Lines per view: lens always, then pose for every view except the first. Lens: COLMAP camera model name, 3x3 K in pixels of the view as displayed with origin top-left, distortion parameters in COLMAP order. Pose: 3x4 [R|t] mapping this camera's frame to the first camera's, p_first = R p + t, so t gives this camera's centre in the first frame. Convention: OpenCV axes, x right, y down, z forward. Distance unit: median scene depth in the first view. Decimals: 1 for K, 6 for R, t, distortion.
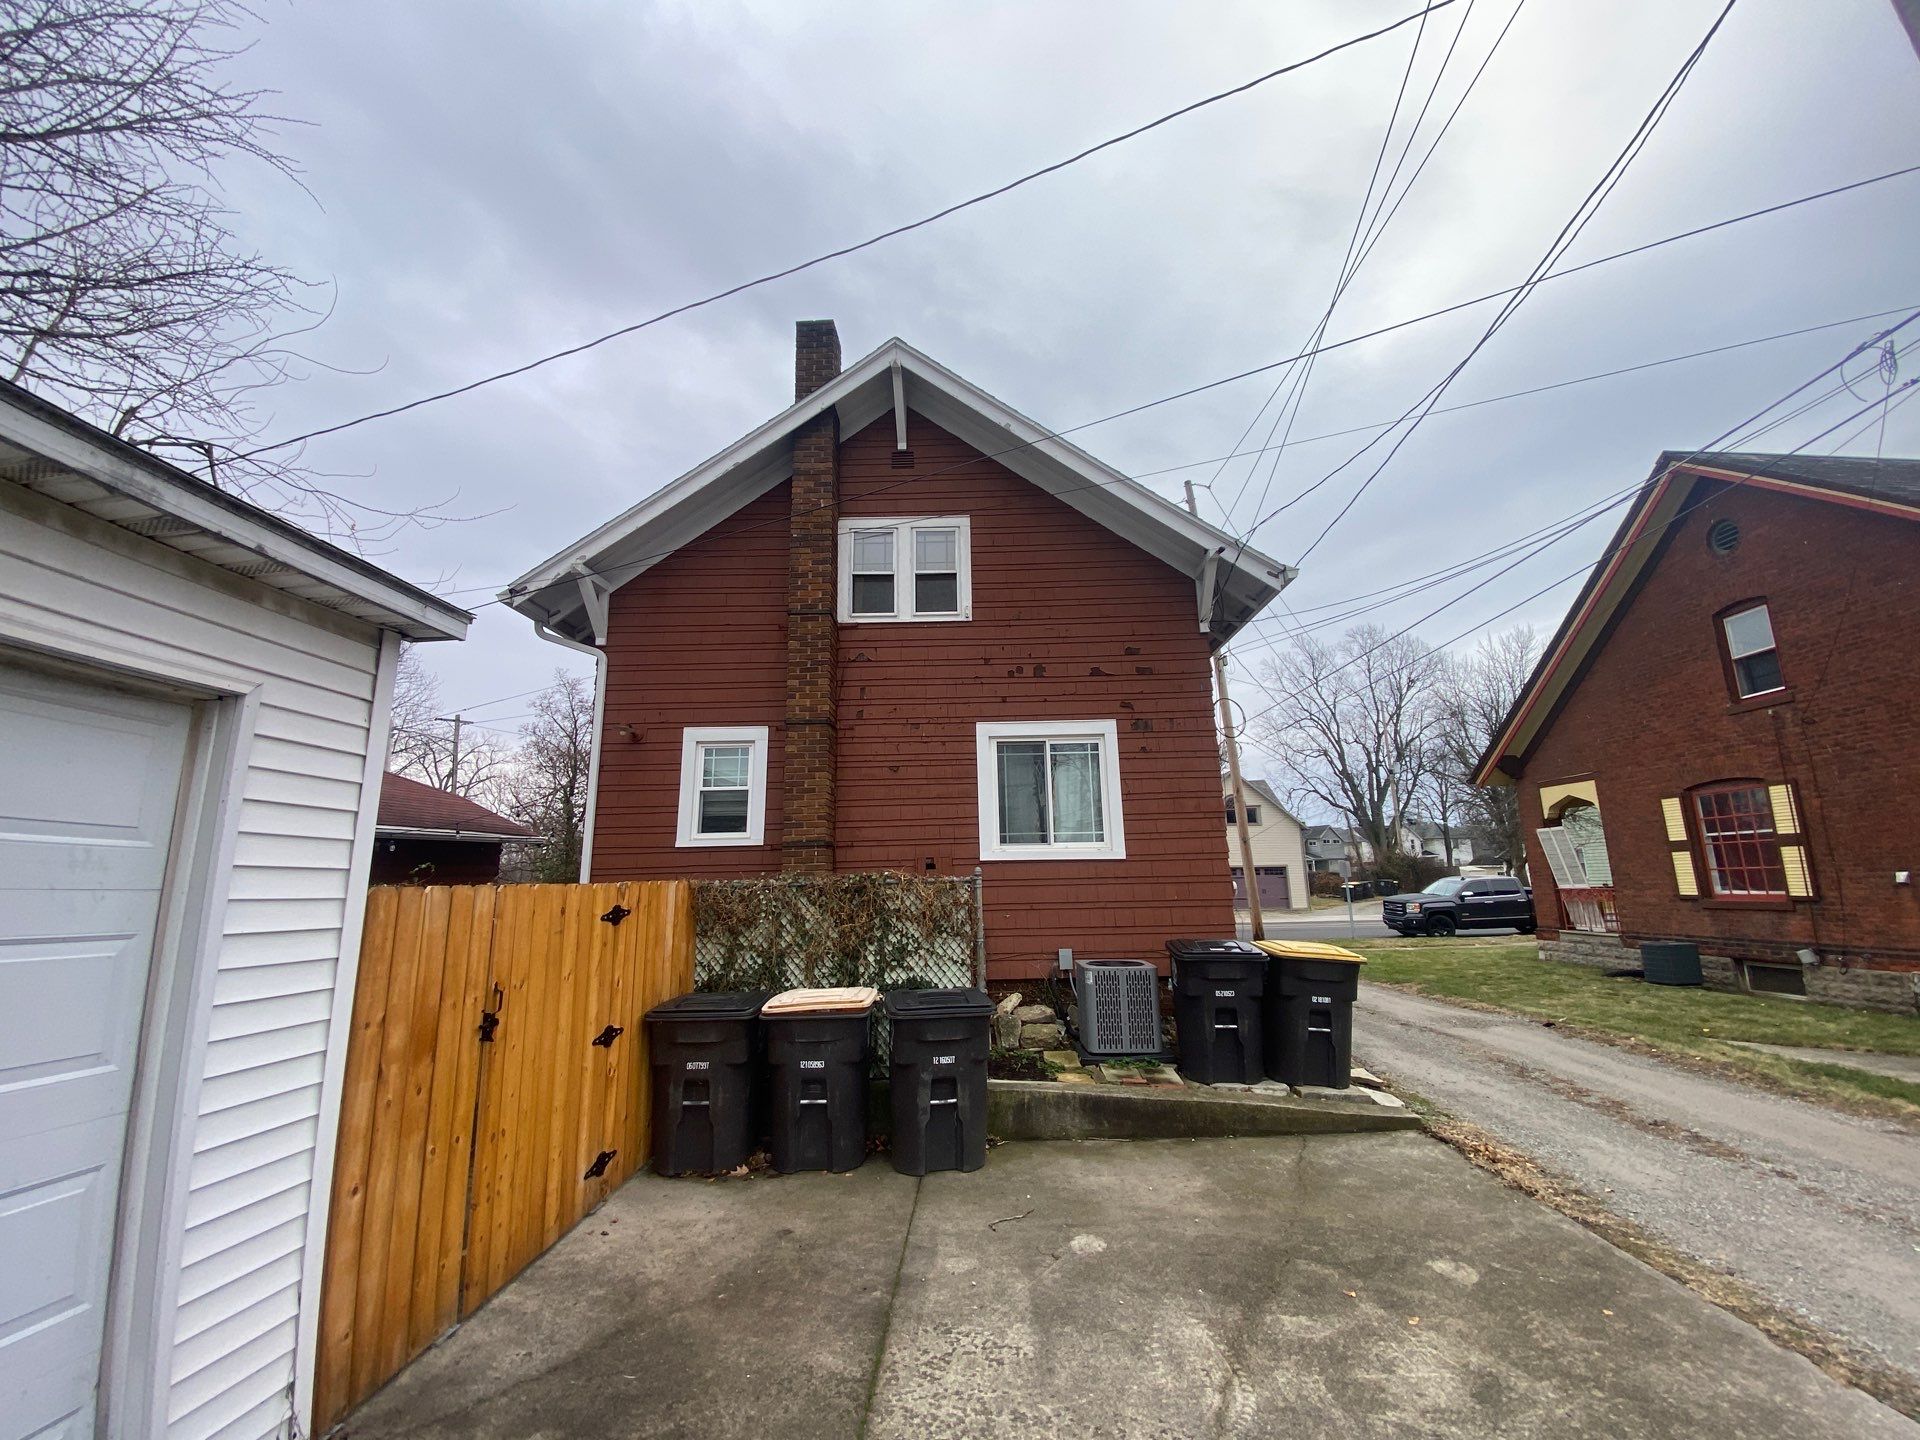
lens RADIAL K [[789.1, 0, 960.0], [0, 789.1, 720.0], [0, 0, 1]] dist [0.012073, -0.017400]
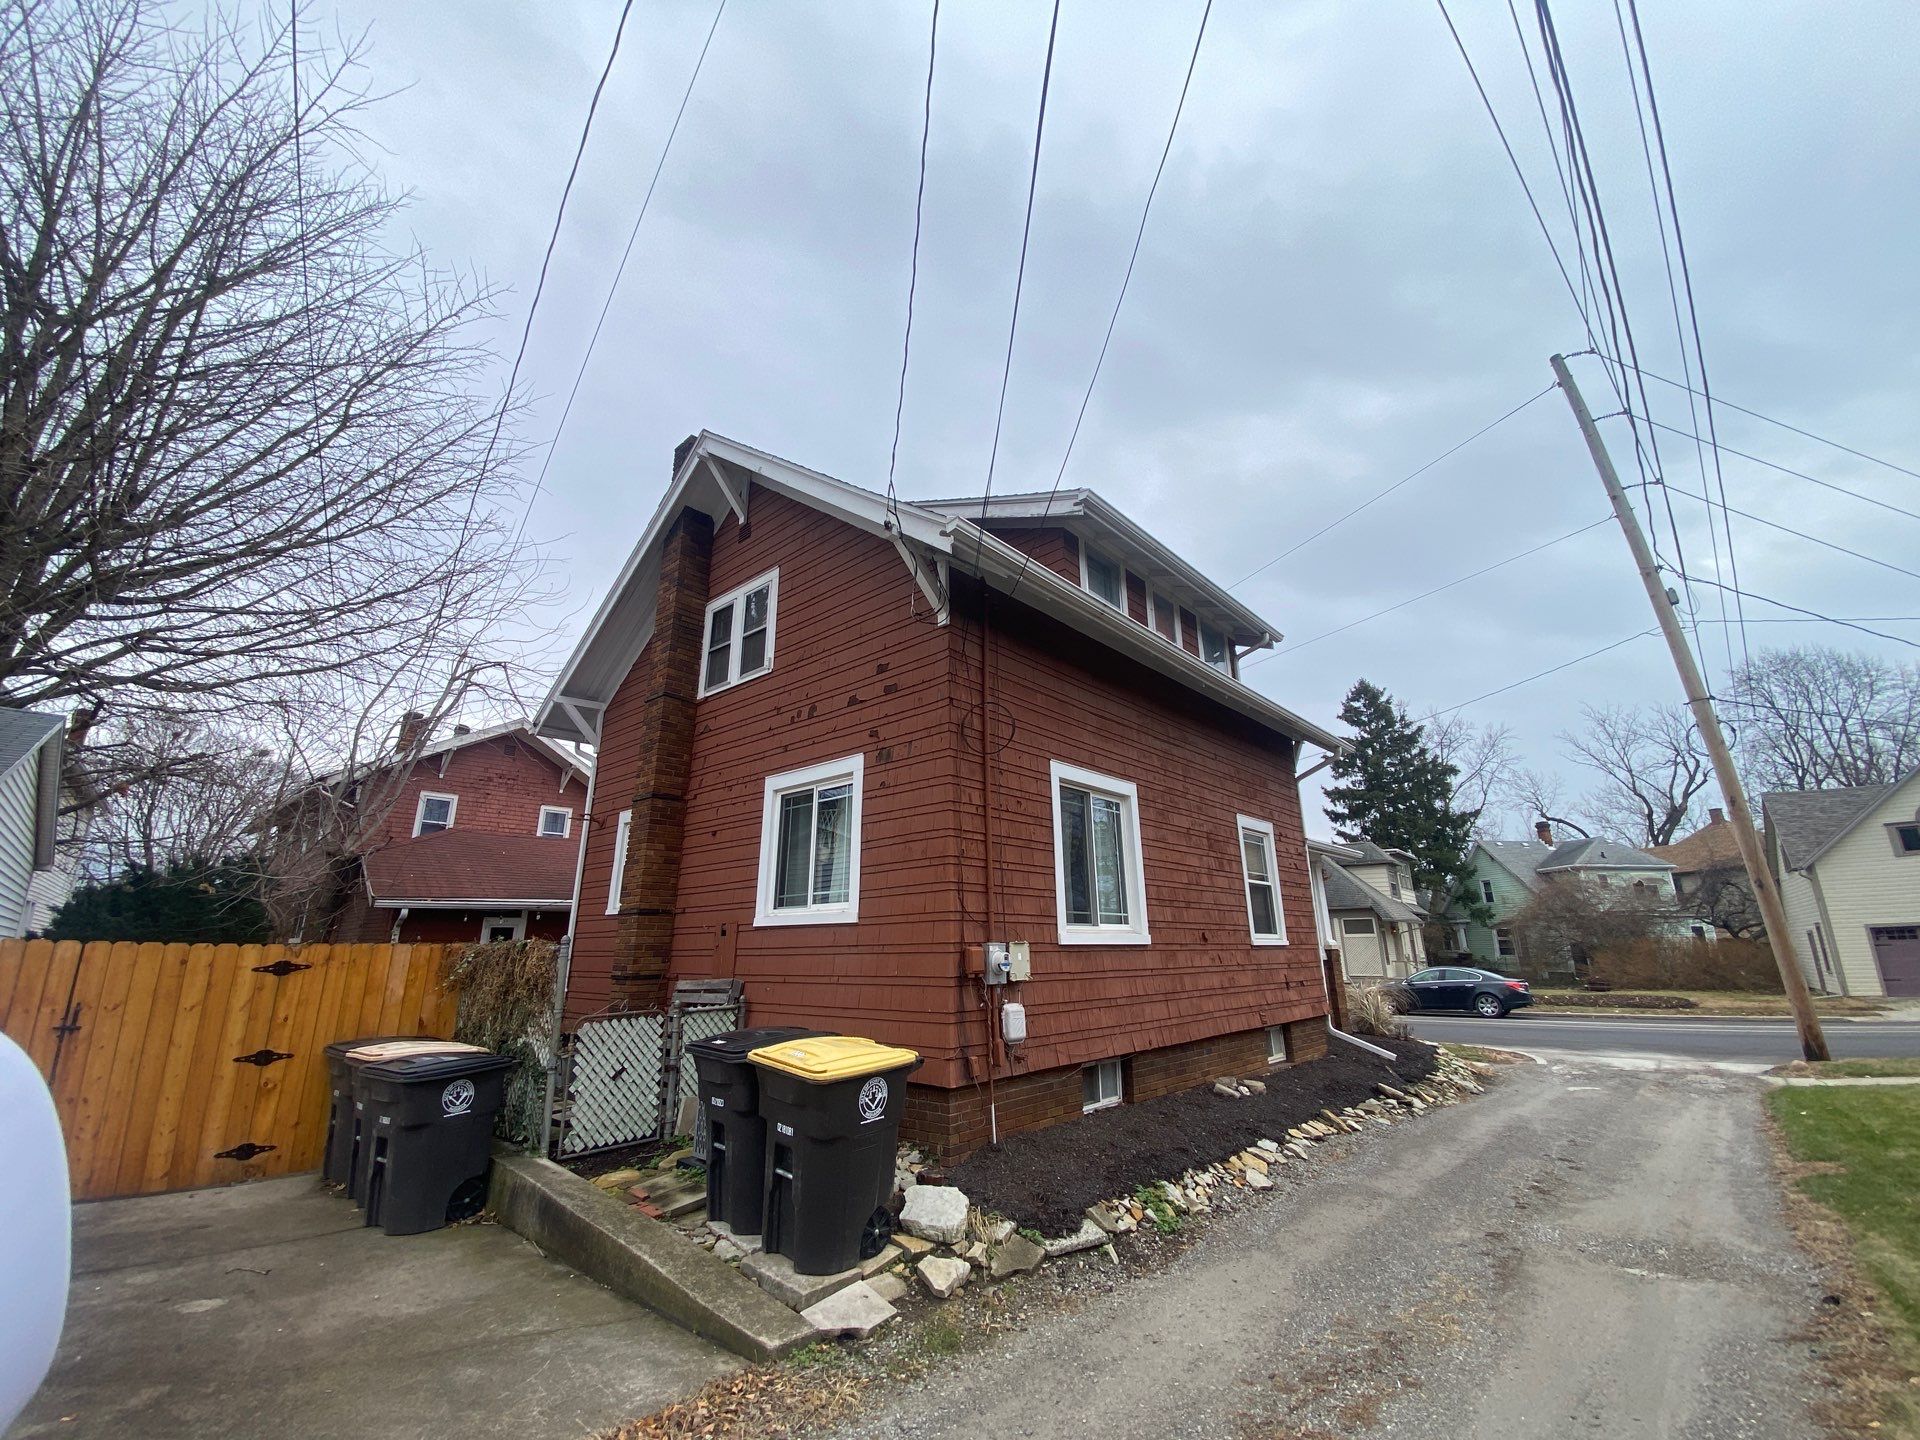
lens RADIAL K [[789.1, 0, 960.0], [0, 789.1, 720.0], [0, 0, 1]] dist [0.012073, -0.017400]
pose [[0.746010, -0.170286, -0.643795, 0.848738], [0.121008, 0.985323, -0.120401, 0.080734], [0.654848, 0.011916, 0.755667, 0.451673]]
